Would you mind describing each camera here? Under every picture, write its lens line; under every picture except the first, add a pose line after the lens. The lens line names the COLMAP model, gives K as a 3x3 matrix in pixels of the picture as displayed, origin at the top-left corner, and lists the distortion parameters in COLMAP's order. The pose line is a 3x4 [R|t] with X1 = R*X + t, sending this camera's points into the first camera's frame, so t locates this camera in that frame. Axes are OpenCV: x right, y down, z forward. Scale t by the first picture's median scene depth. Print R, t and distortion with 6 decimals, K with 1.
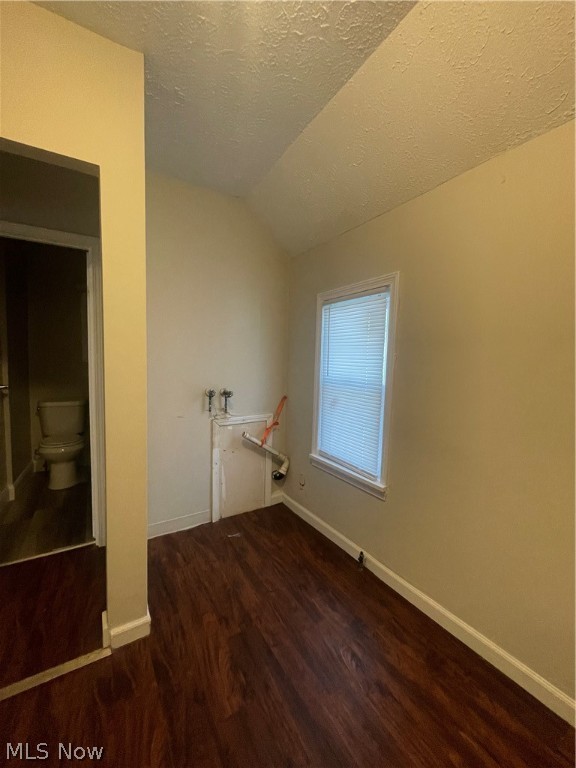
lens RADIAL K [[309.4, 0, 288.7], [0, 309.4, 384.3], [0, 0, 1]] dist [0.000743, -0.000220]
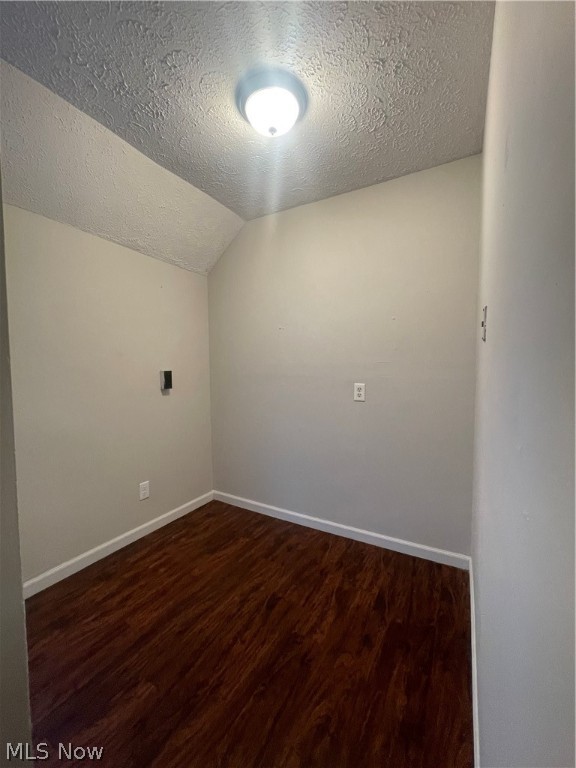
lens RADIAL K [[309.4, 0, 288.6], [0, 309.4, 384.1], [0, 0, 1]] dist [0.000743, -0.000220]
pose [[-0.474081, -0.058243, 0.878553, -1.264766], [0.067811, 0.992431, 0.102384, -0.074765], [-0.877866, 0.108114, -0.466543, 0.936027]]
